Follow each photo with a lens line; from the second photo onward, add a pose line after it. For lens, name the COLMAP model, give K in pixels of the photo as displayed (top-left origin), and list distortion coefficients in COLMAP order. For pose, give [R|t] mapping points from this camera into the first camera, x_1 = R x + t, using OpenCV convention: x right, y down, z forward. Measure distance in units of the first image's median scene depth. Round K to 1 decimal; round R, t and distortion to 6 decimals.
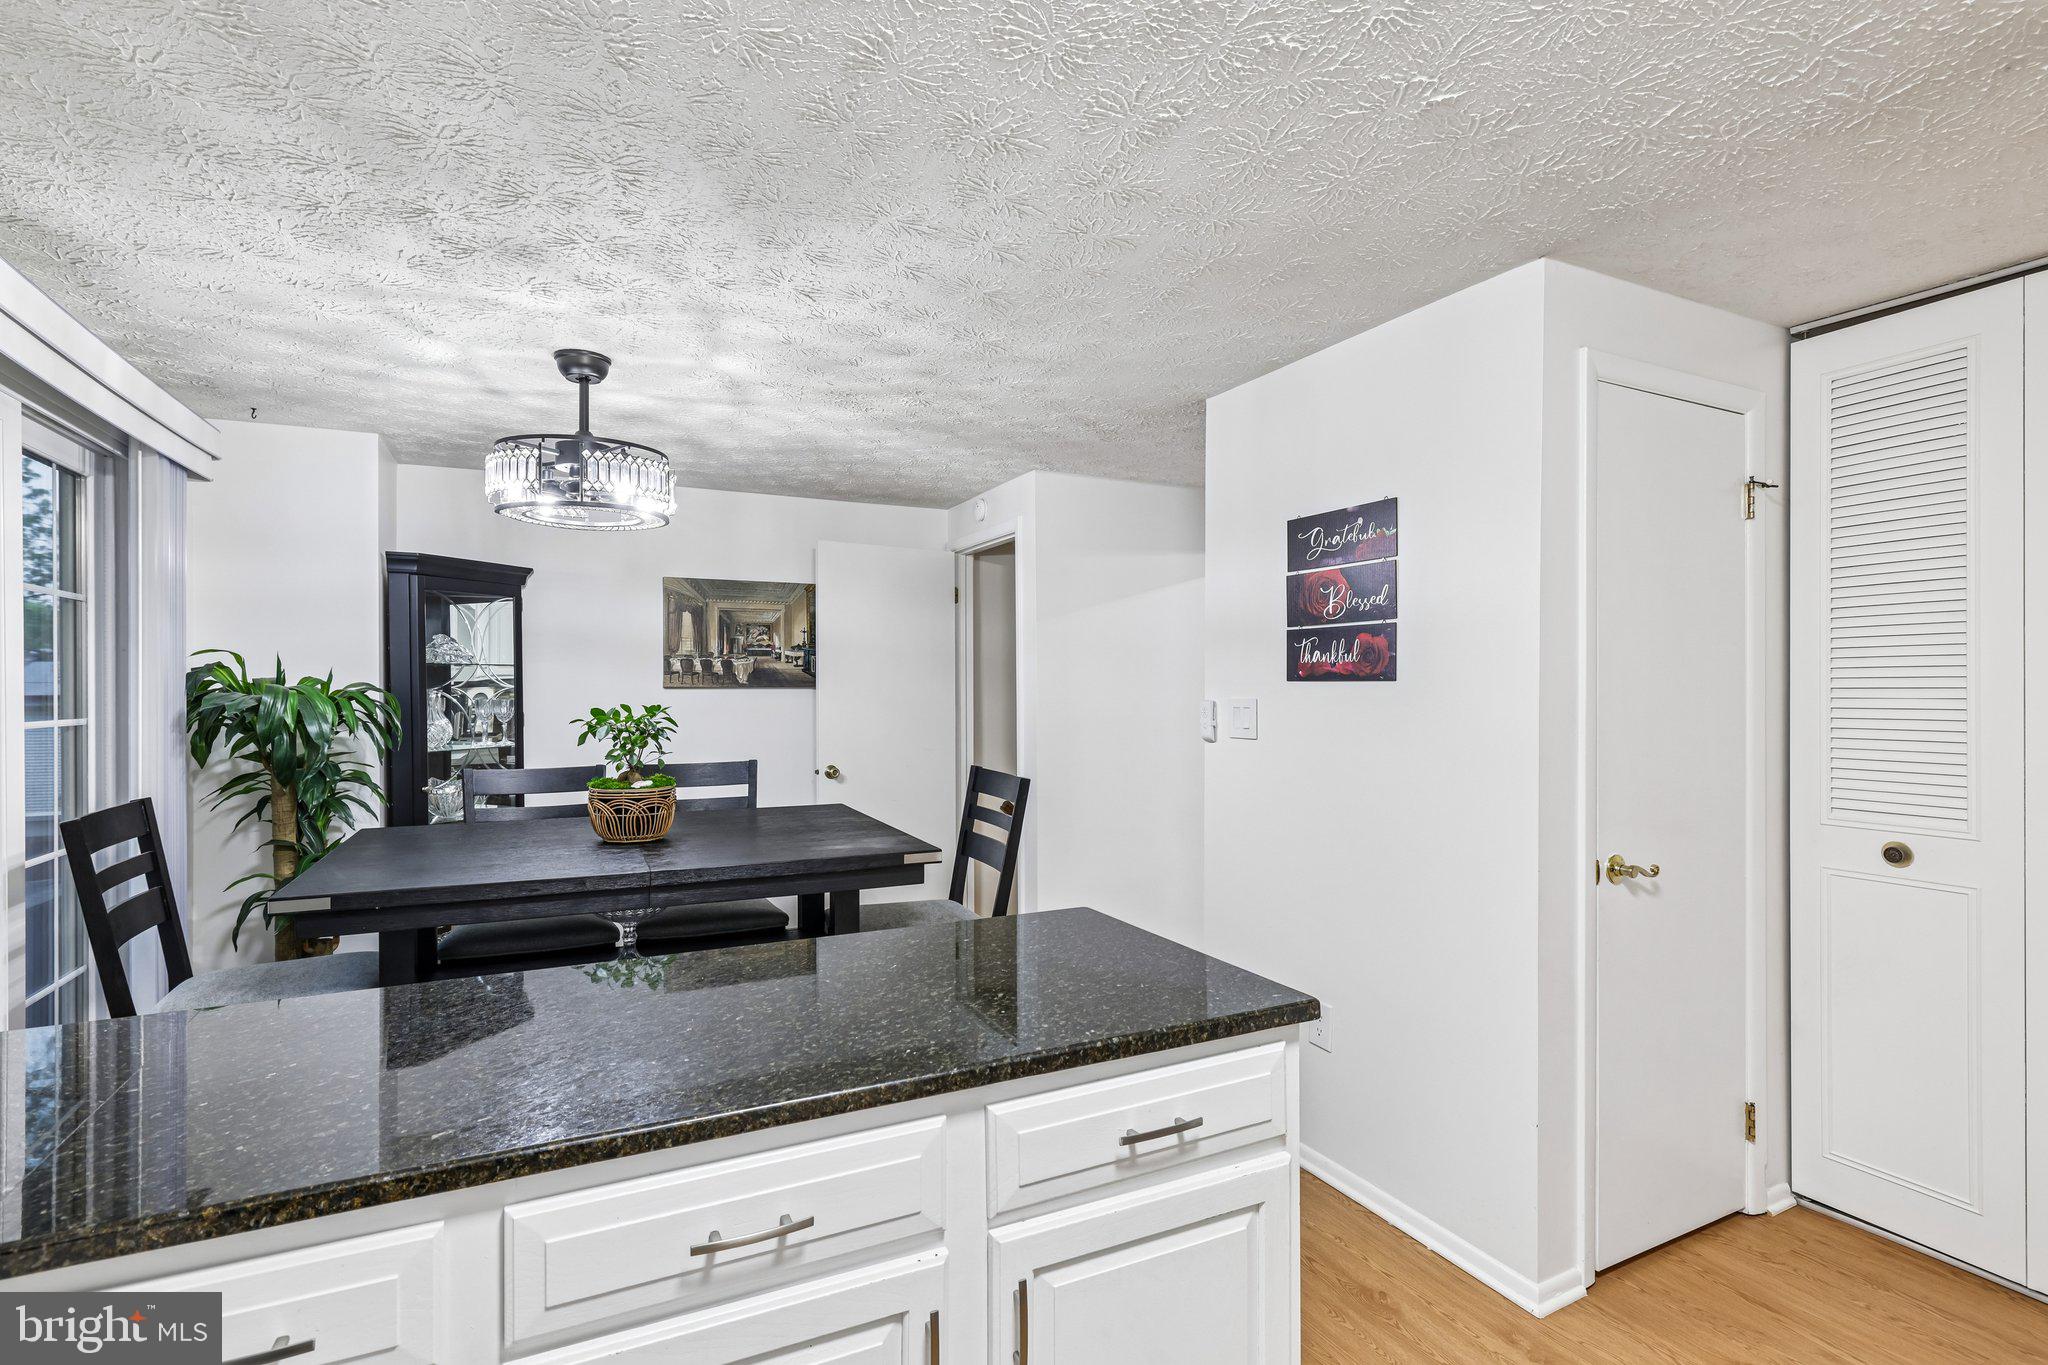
lens RADIAL K [[977.7, 0, 1017.9], [0, 977.7, 686.5], [0, 0, 1]] dist [0.004207, -0.000071]
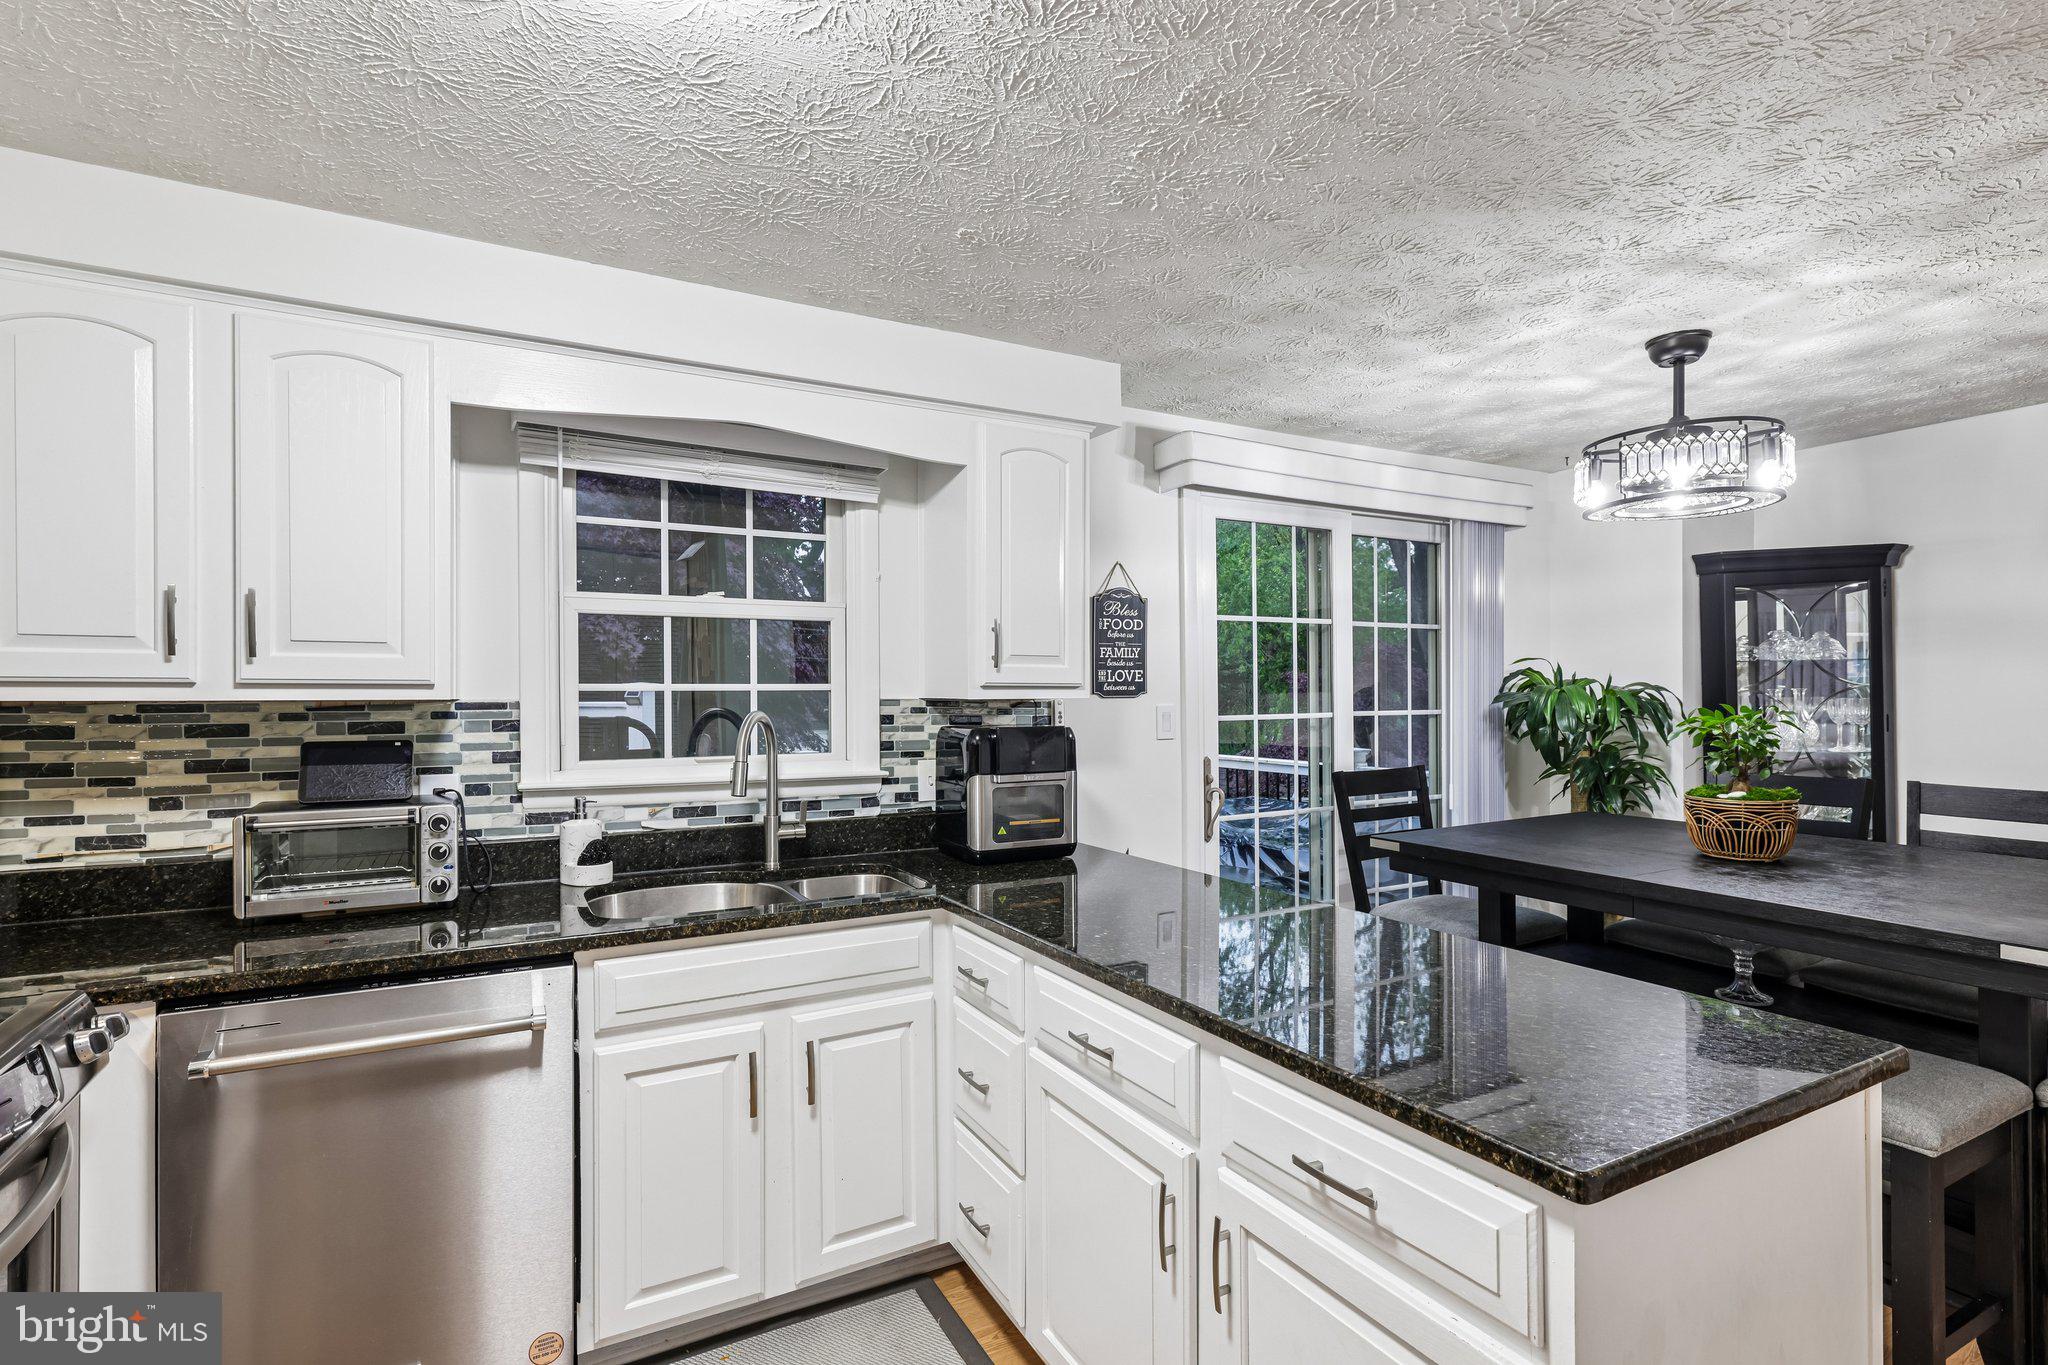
lens RADIAL K [[977.7, 0, 1015.3], [0, 977.7, 692.6], [0, 0, 1]] dist [0.004207, -0.000071]
pose [[0.037778, 0.000061, -0.999286, 0.505406], [0.006721, 0.999977, 0.000315, 0.002640], [0.999264, -0.006728, 0.037777, 0.333858]]
